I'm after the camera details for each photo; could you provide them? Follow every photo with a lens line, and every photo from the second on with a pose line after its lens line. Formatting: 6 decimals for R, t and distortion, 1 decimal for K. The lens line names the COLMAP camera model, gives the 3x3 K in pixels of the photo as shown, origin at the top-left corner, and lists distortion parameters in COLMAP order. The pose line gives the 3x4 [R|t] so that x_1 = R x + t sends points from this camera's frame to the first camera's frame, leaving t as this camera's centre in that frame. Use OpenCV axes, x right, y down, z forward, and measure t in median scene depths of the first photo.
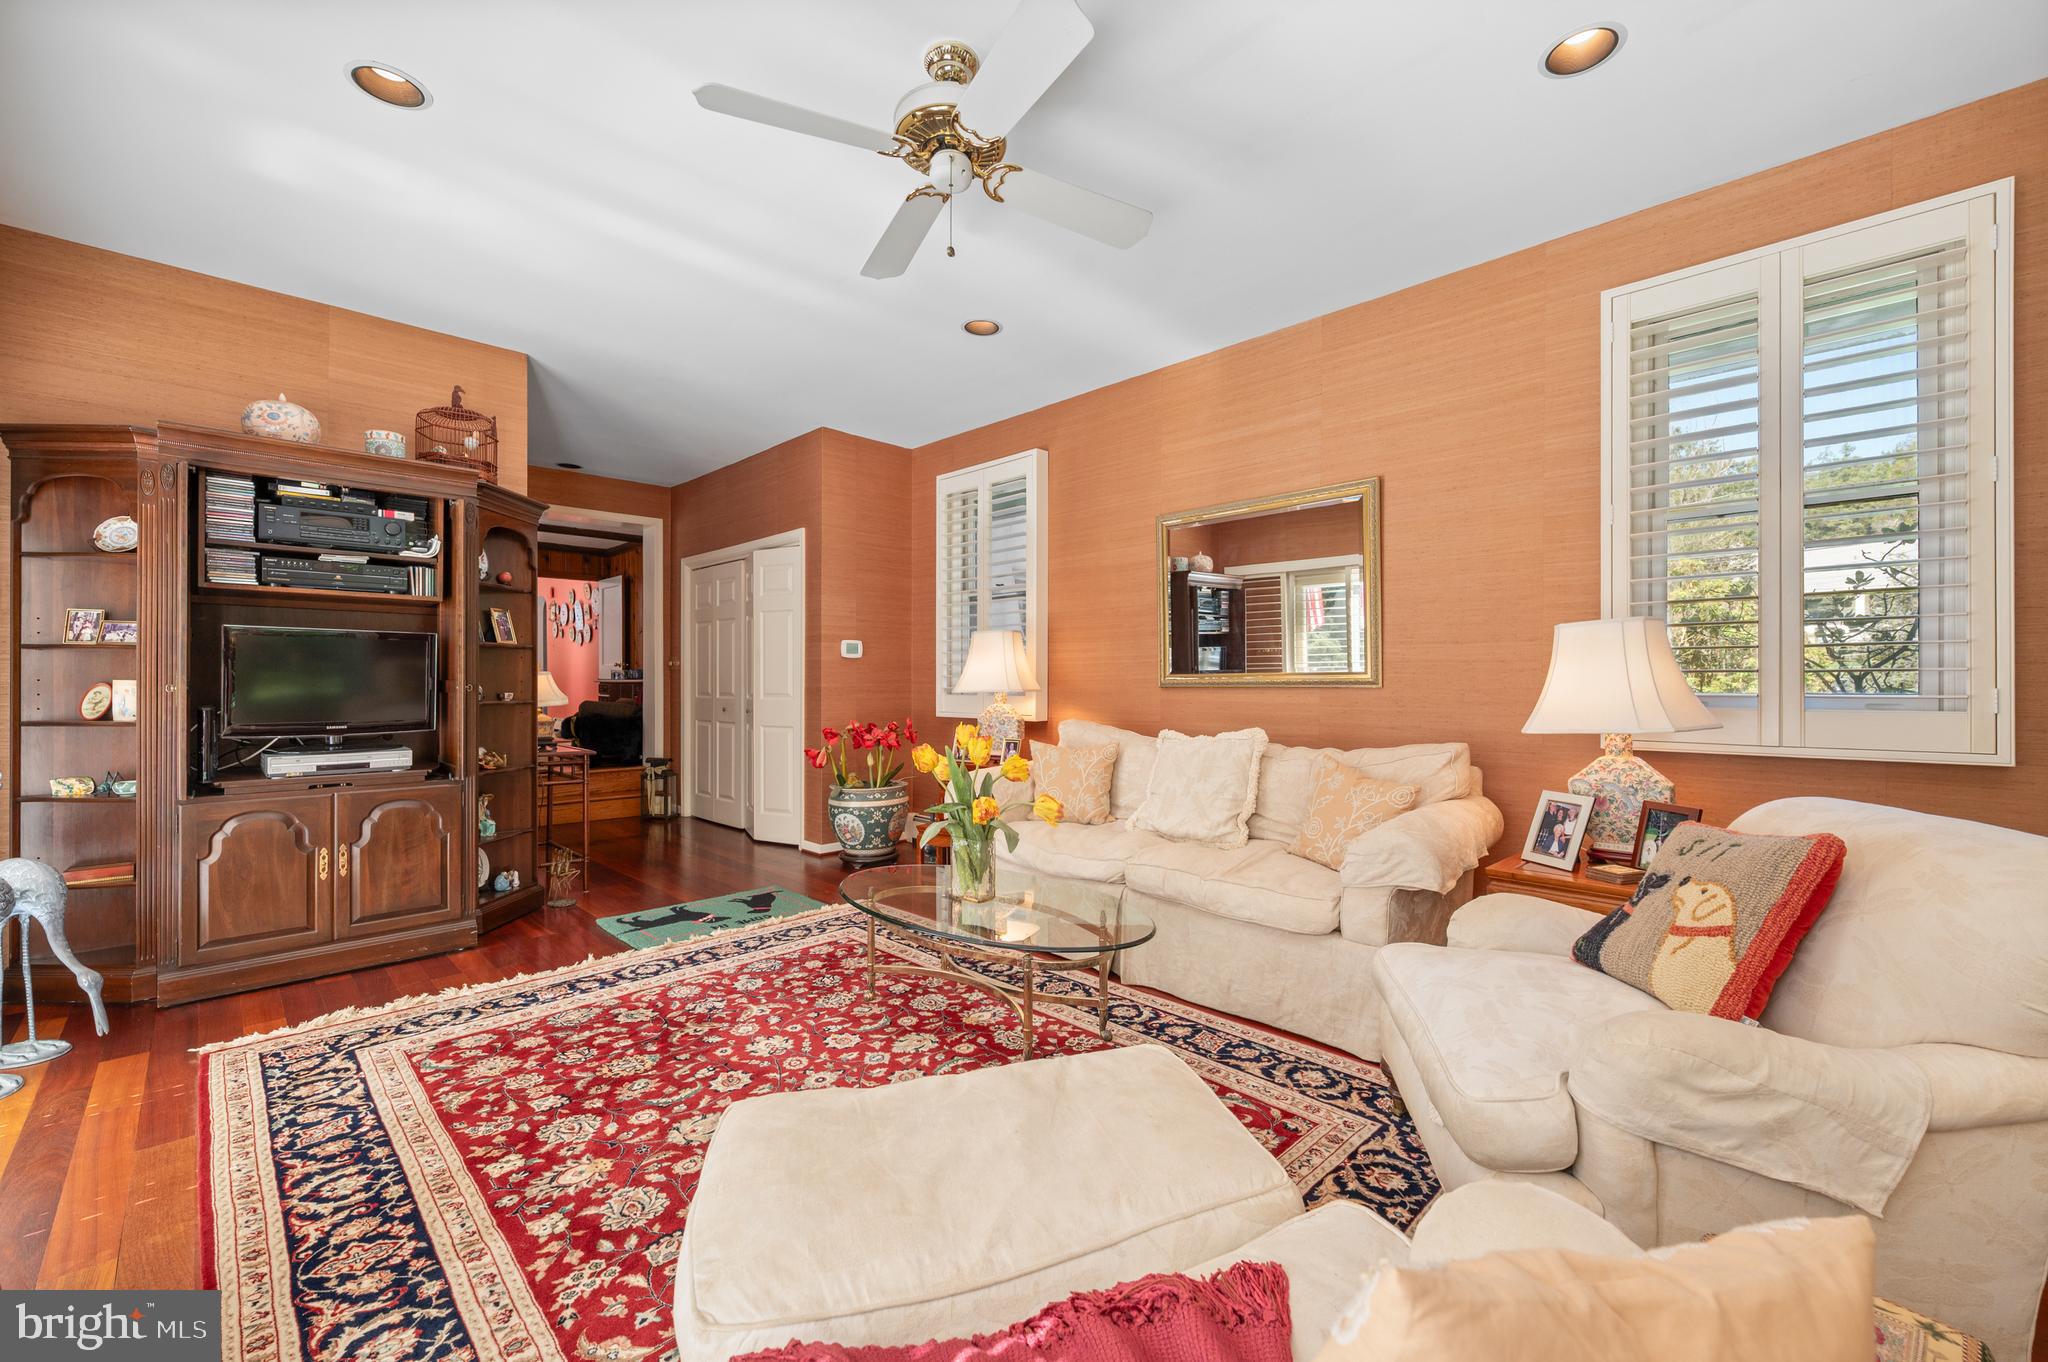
lens RADIAL K [[817.0, 0, 1025.8], [0, 817.0, 660.8], [0, 0, 1]] dist [-0.000348, 0.000290]
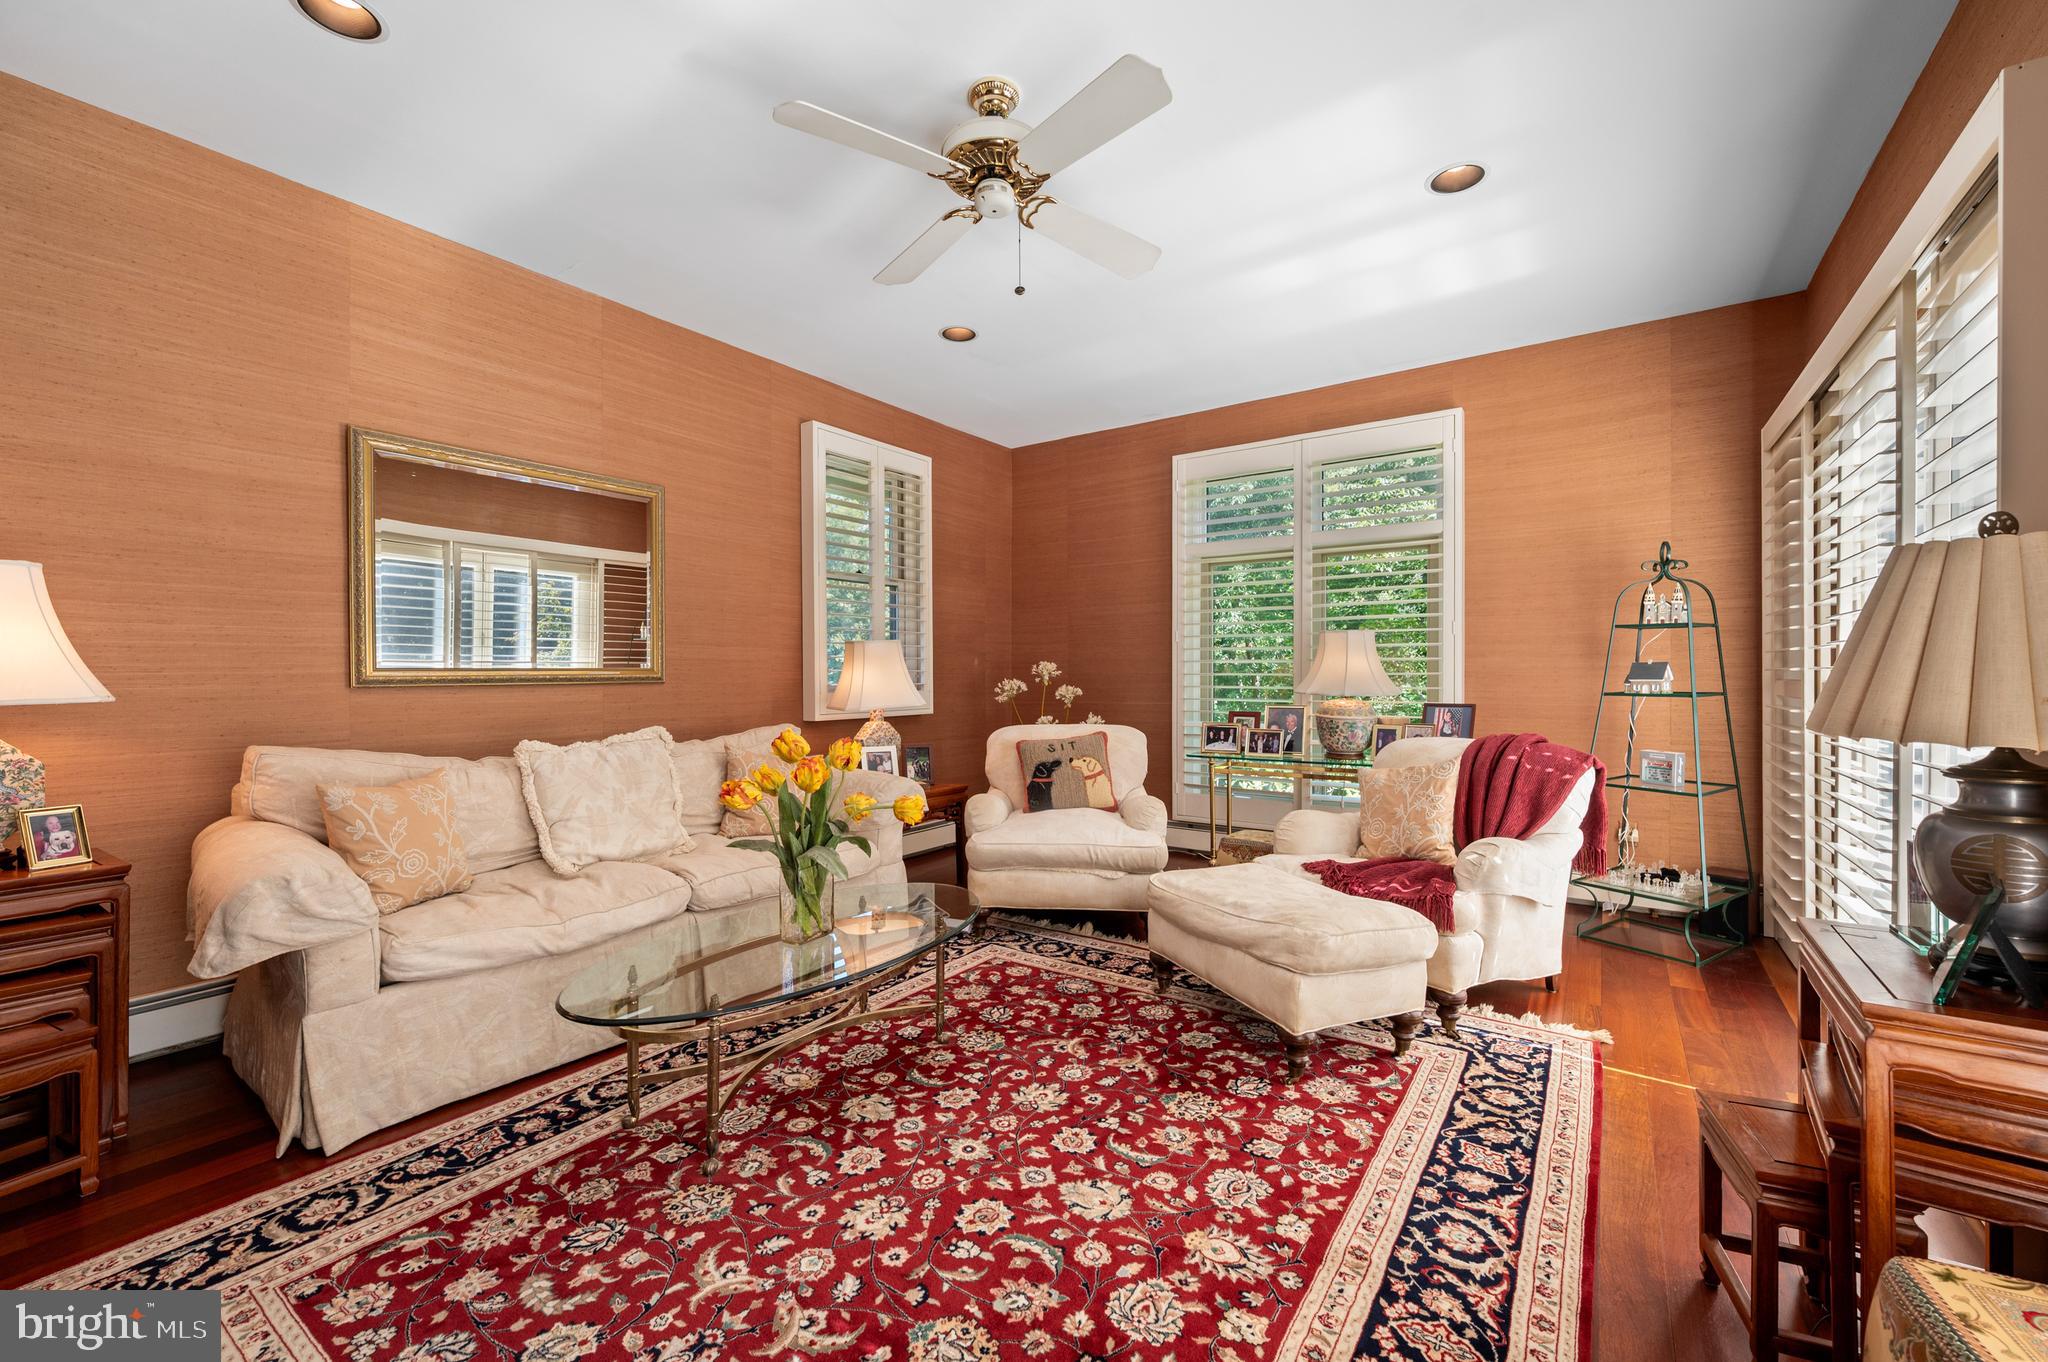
lens RADIAL K [[817.0, 0, 1028.2], [0, 817.0, 693.3], [0, 0, 1]] dist [-0.000348, 0.000290]
pose [[-0.167329, -0.019037, 0.985717, -1.531342], [-0.023479, 0.999607, 0.015320, 0.033744], [-0.985621, -0.020580, -0.167710, 1.532041]]
